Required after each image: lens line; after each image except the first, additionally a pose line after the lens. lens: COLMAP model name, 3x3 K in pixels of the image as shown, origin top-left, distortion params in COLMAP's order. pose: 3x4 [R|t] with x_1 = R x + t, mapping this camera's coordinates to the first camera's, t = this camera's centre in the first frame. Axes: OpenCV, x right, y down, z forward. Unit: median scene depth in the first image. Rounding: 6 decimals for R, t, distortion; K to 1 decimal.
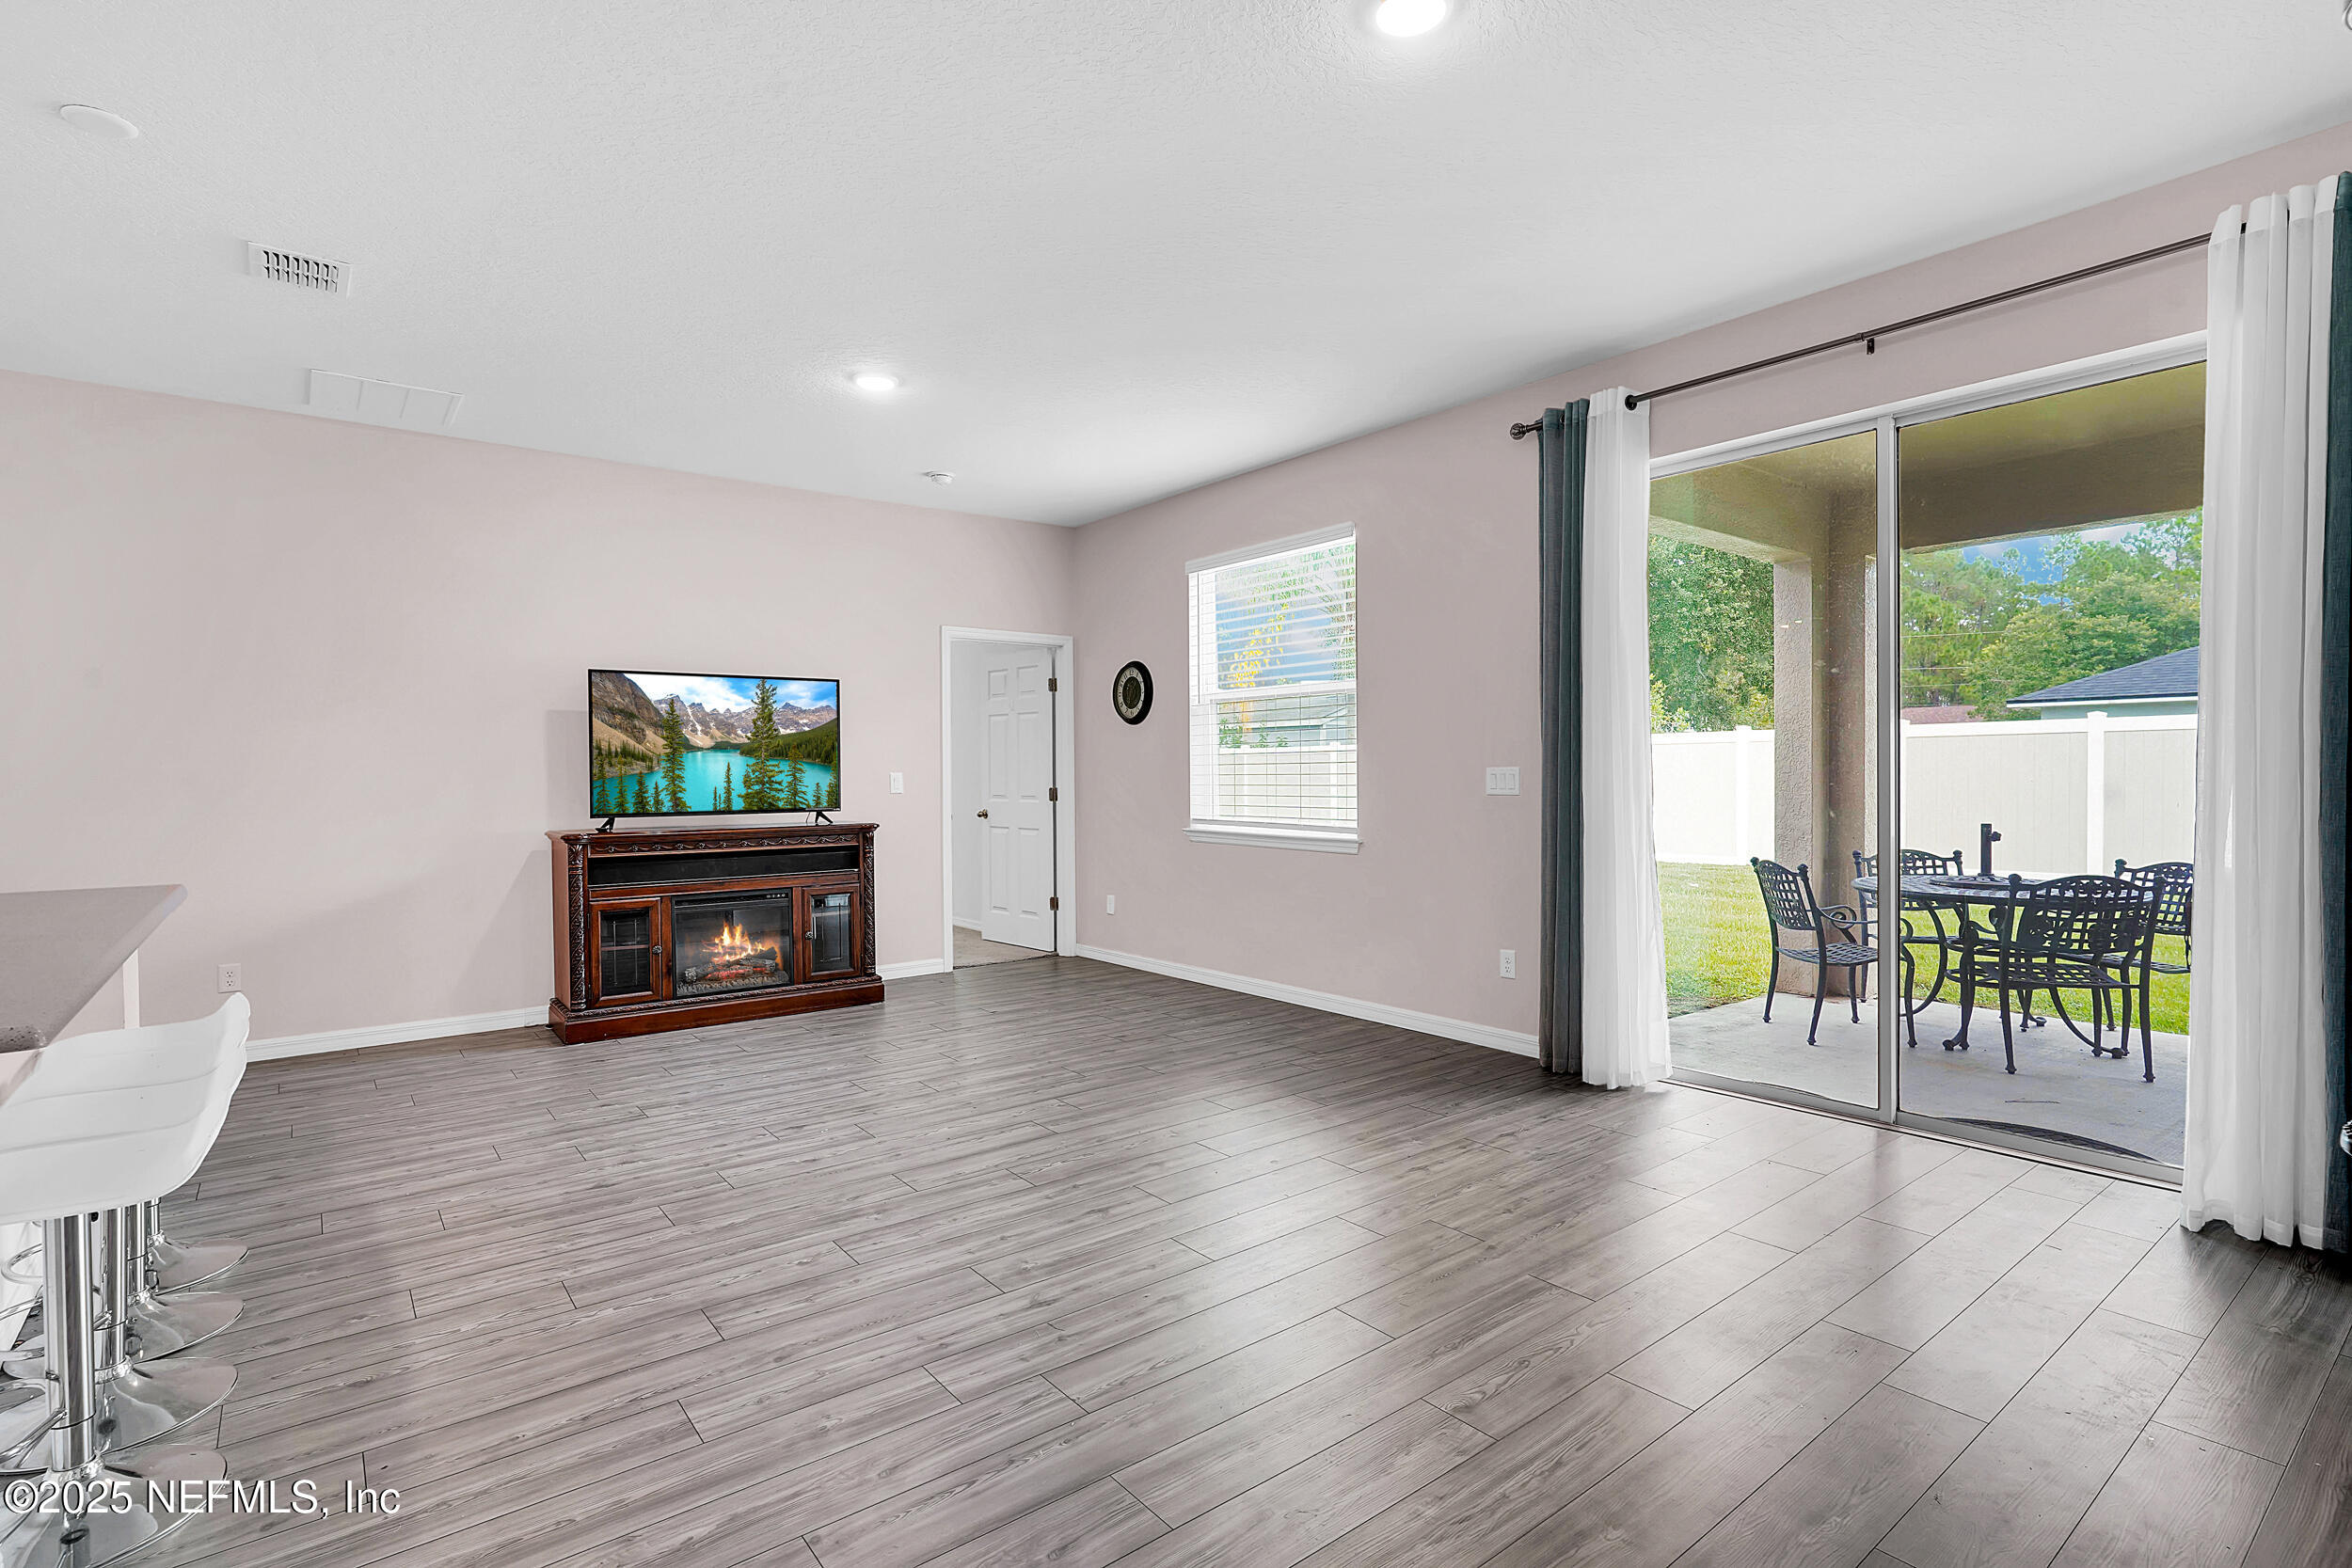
lens RADIAL K [[1126.0, 0, 1176.0], [0, 1126.0, 784.0], [0, 0, 1]] dist [-0.000707, -0.000078]
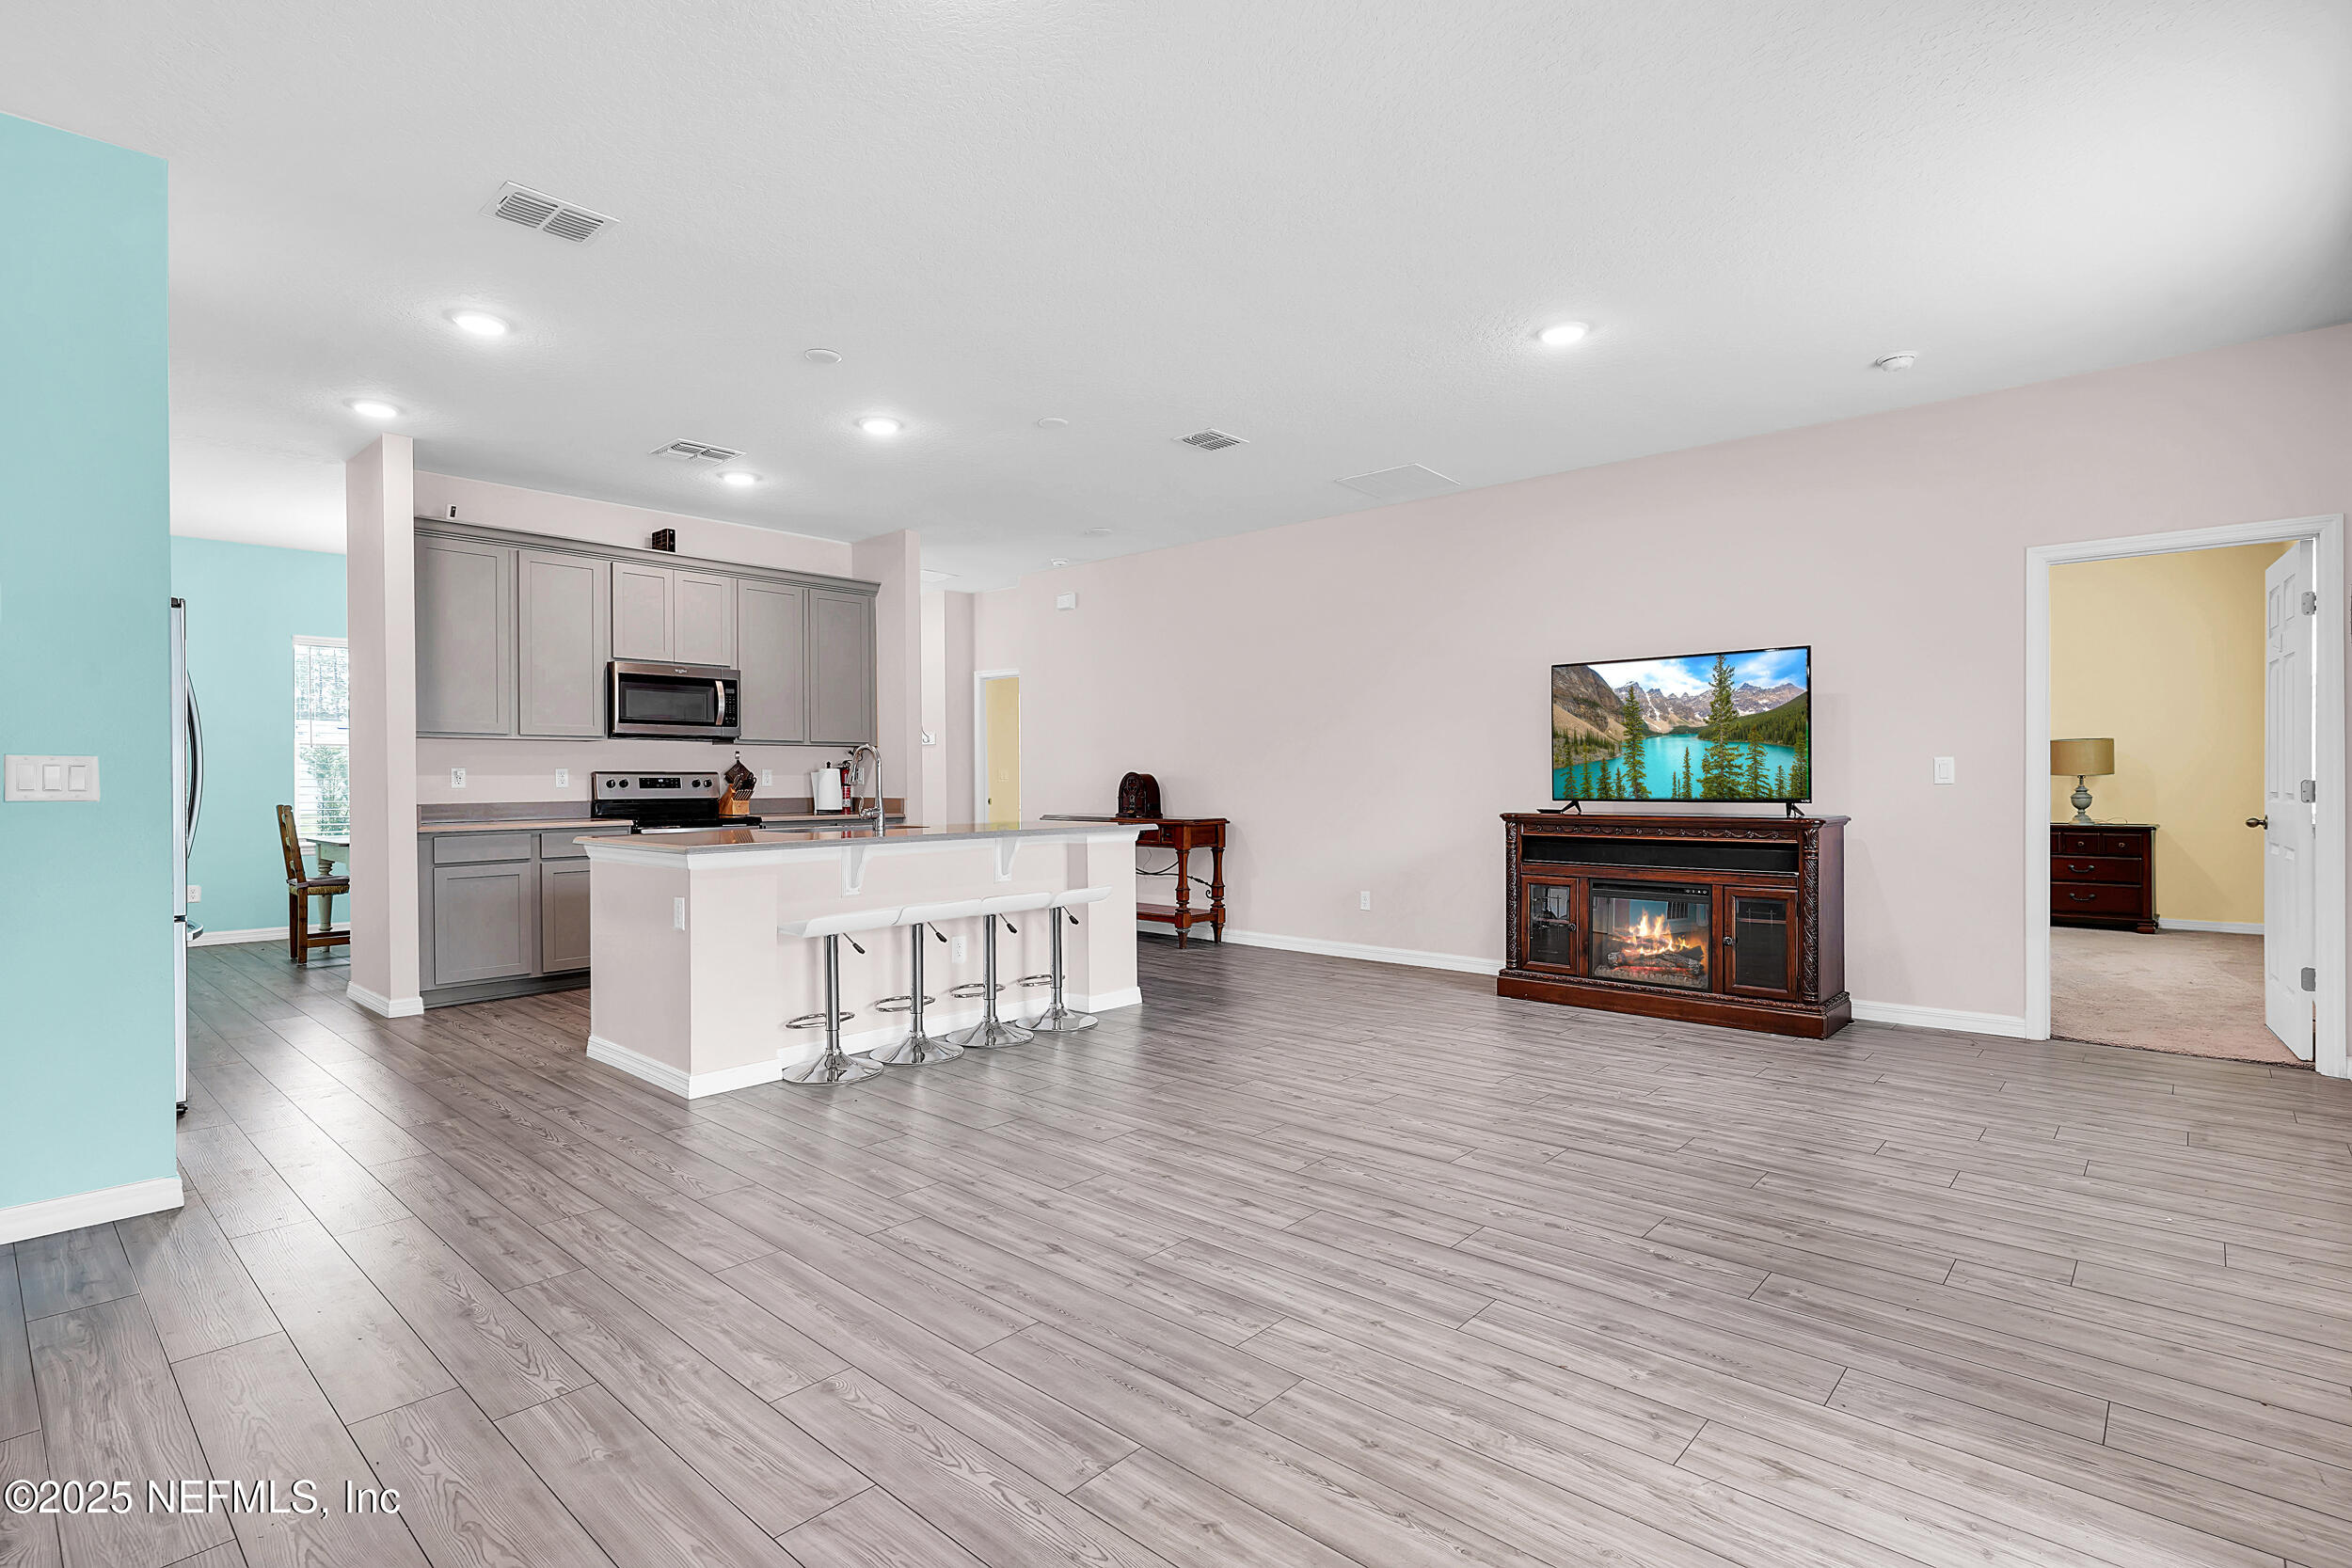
lens RADIAL K [[1126.0, 0, 1176.0], [0, 1126.0, 784.0], [0, 0, 1]] dist [-0.000707, -0.000078]
pose [[0.168229, 0.011631, -0.985679, 0.624130], [-0.007699, 0.999915, 0.010485, 0.006439], [0.985718, 0.005825, 0.168304, 0.554982]]
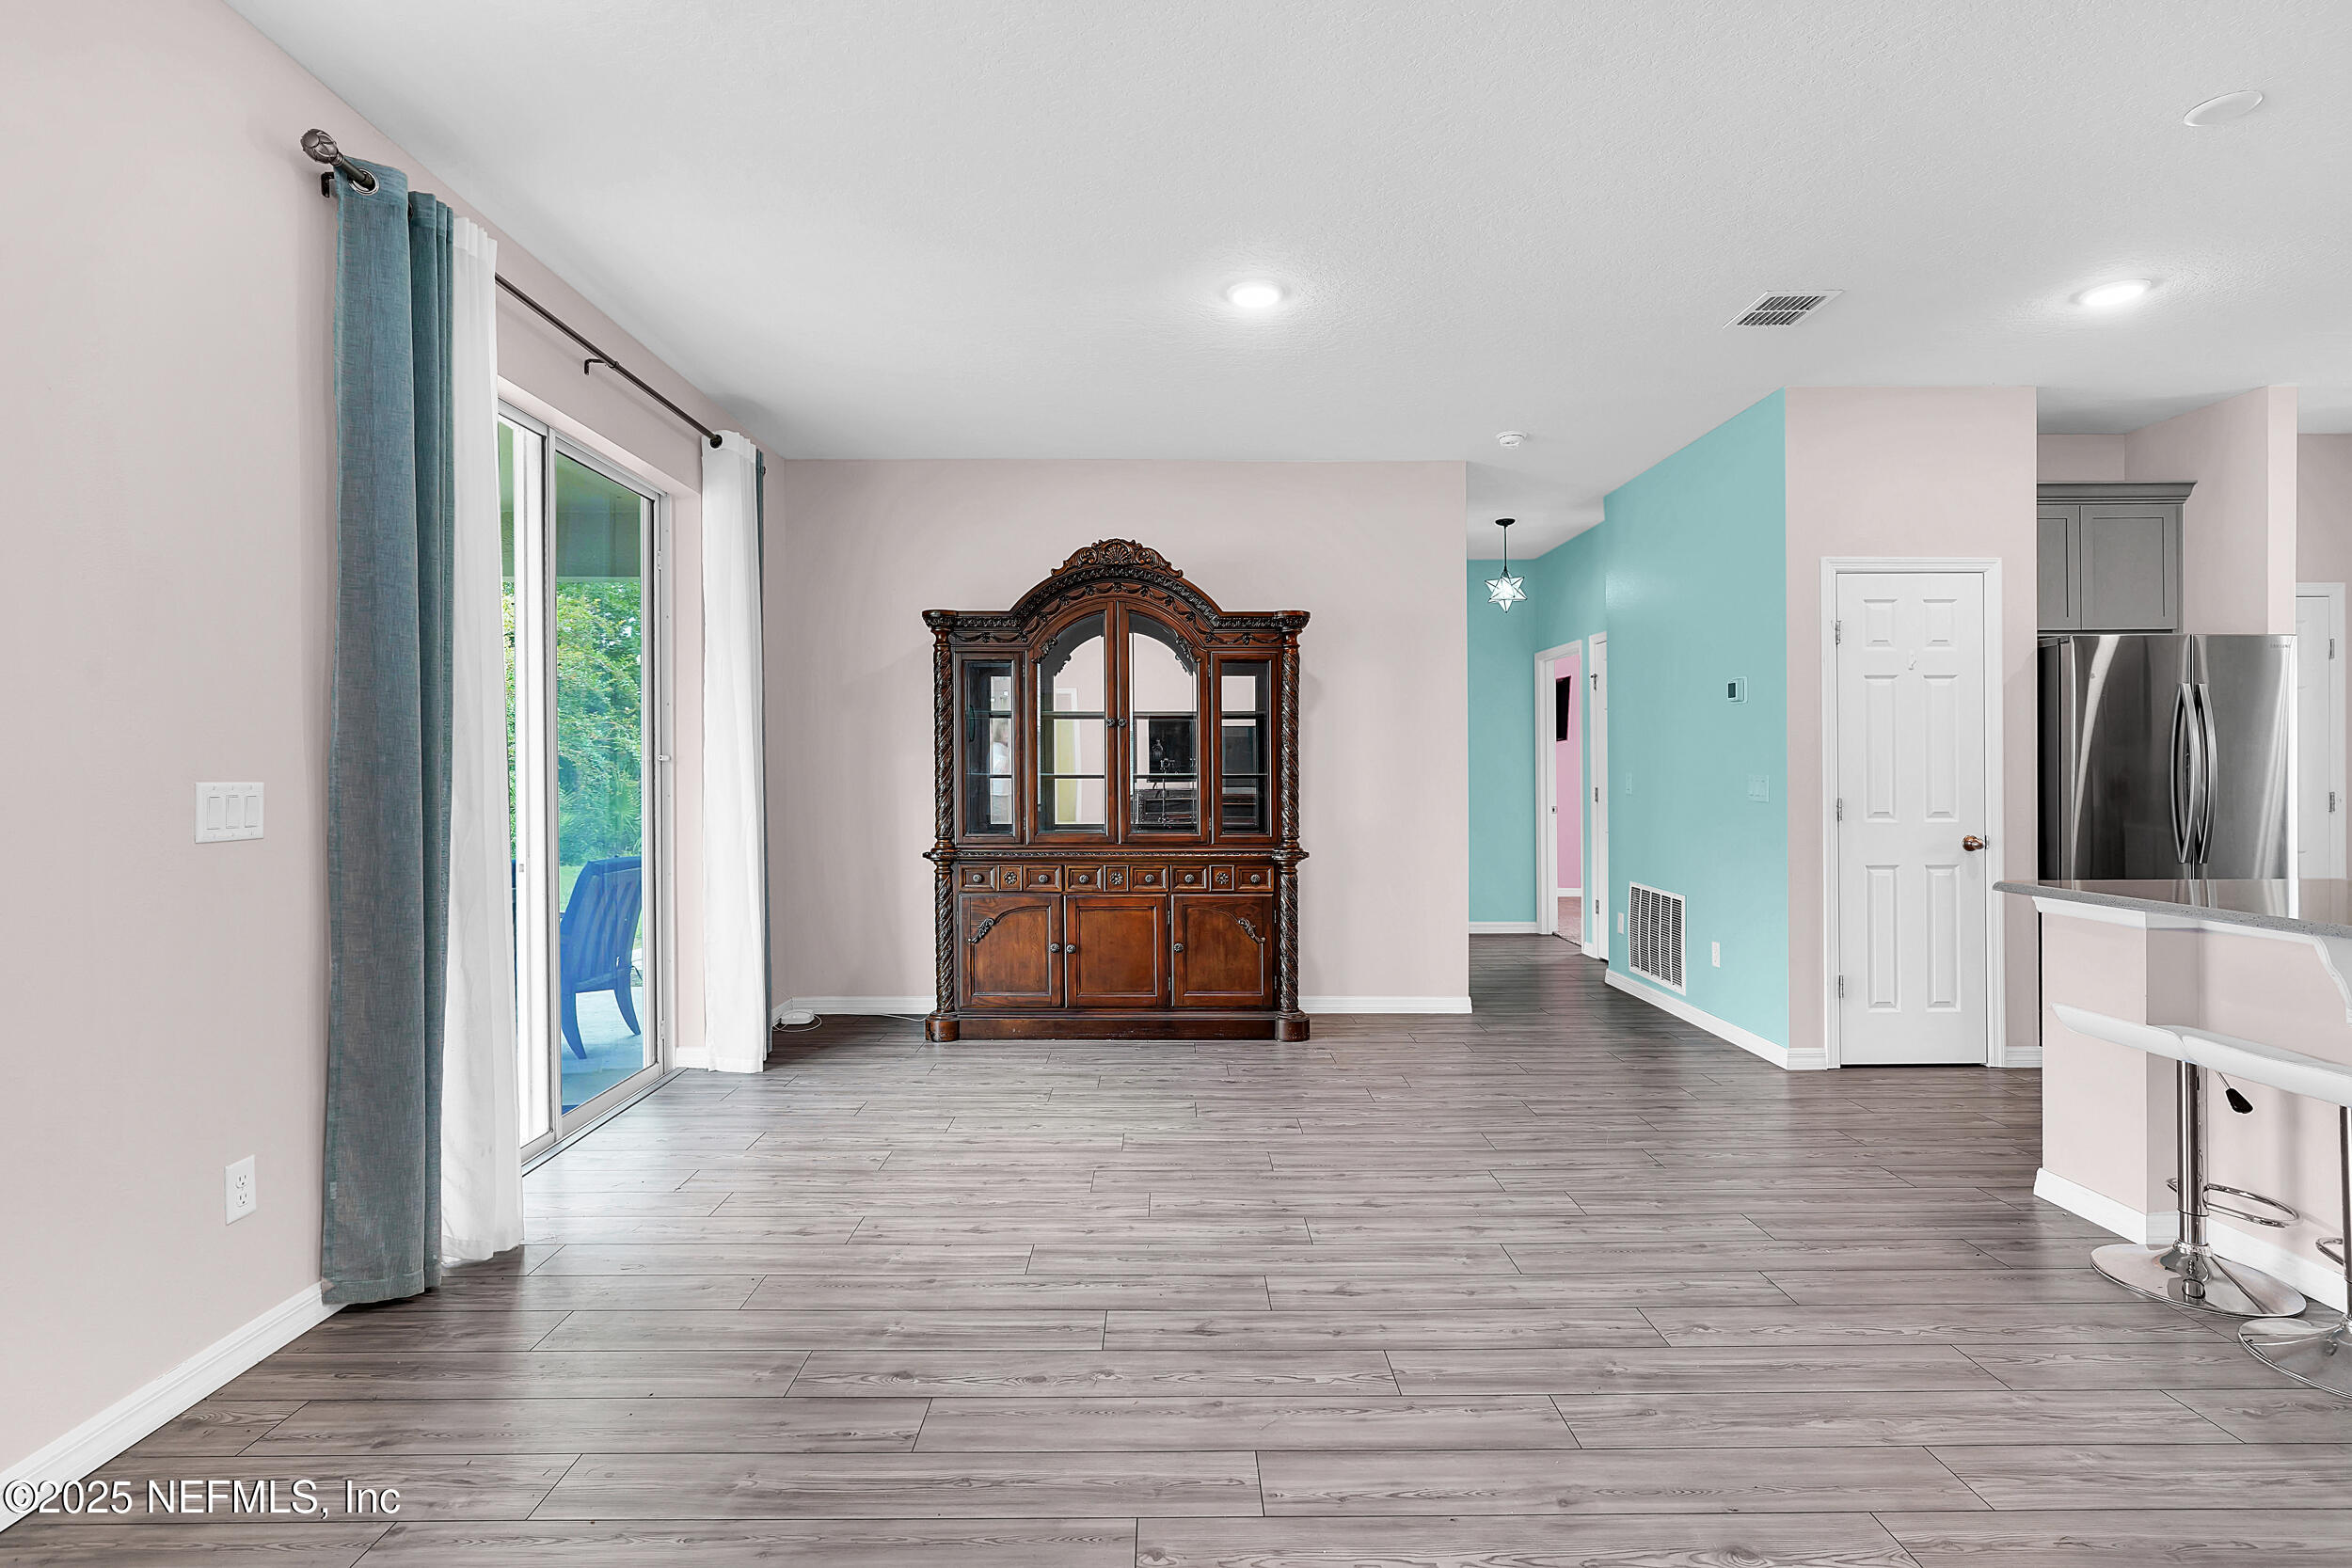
lens RADIAL K [[1126.0, 0, 1176.0], [0, 1126.0, 784.0], [0, 0, 1]] dist [-0.000707, -0.000078]
pose [[-0.791788, 0.005069, 0.610774, -0.351038], [0.017490, 0.999744, 0.014376, -0.014995], [-0.610545, 0.022065, -0.791674, 1.249412]]
